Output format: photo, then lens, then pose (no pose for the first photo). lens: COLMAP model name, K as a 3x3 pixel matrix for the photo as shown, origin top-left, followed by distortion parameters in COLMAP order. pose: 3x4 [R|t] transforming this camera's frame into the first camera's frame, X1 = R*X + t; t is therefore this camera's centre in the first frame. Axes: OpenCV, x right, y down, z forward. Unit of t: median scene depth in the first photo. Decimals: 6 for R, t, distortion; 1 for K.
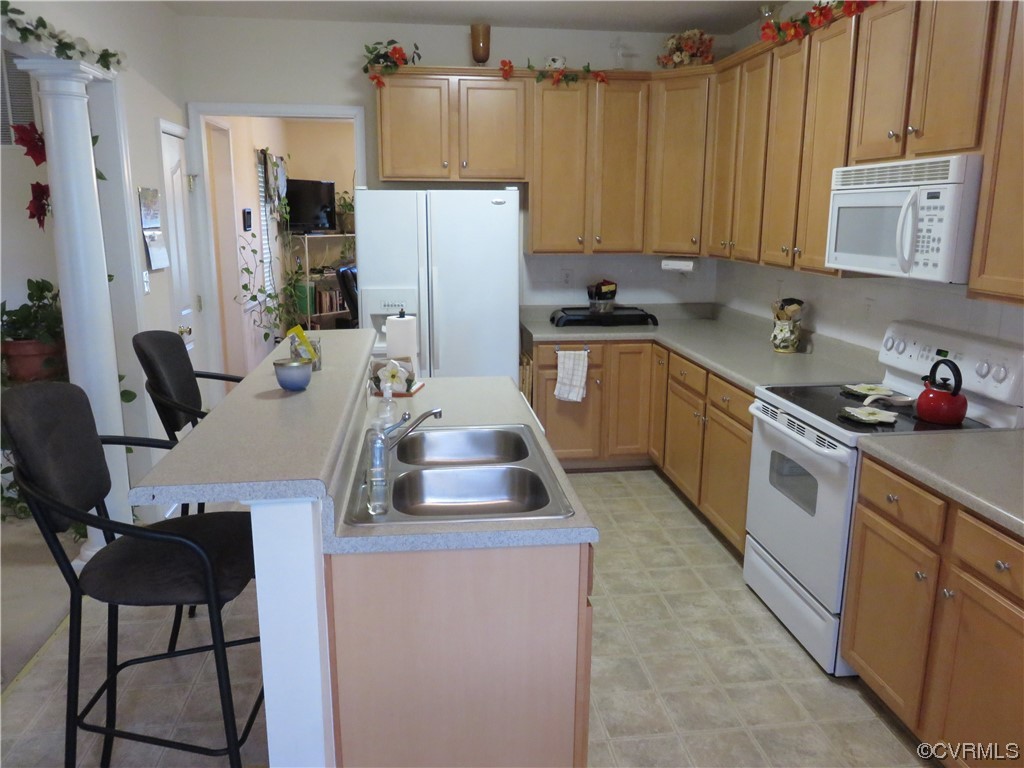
lens RADIAL K [[771.7, 0, 509.4], [0, 771.7, 383.7], [0, 0, 1]] dist [-0.000560, -0.004775]
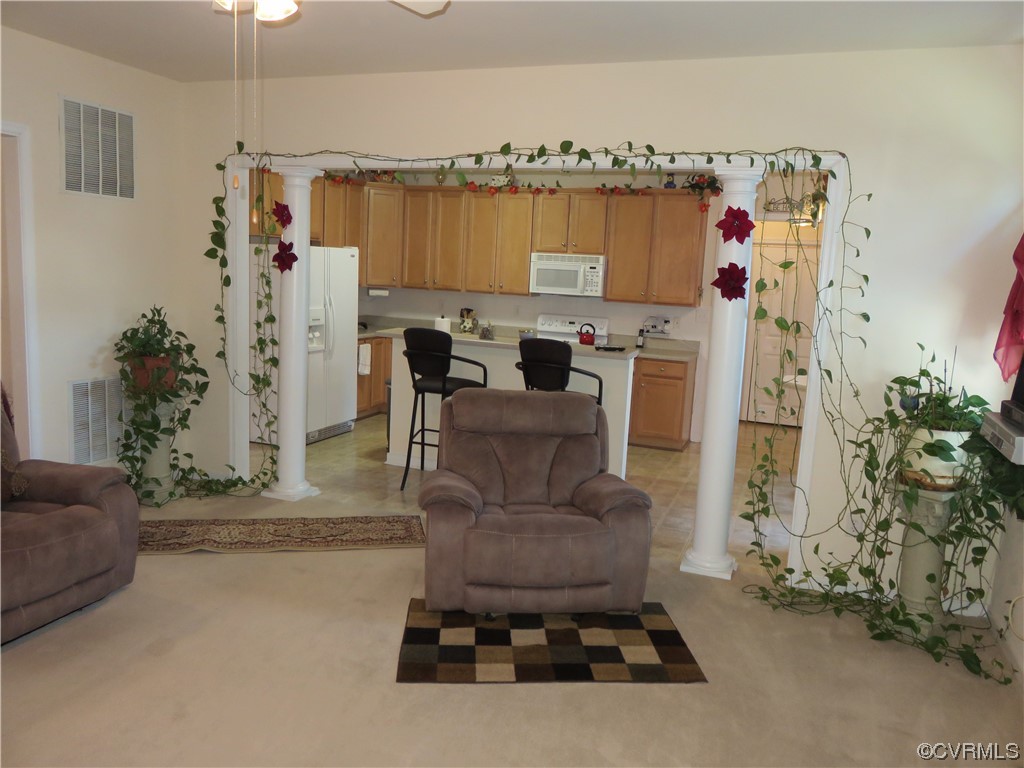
lens RADIAL K [[771.7, 0, 513.3], [0, 771.7, 383.9], [0, 0, 1]] dist [-0.000560, -0.004775]
pose [[0.468130, -0.108663, 0.876953, -2.002638], [0.142690, 0.988682, 0.046338, 0.018406], [-0.872063, 0.103440, 0.478337, -0.113331]]
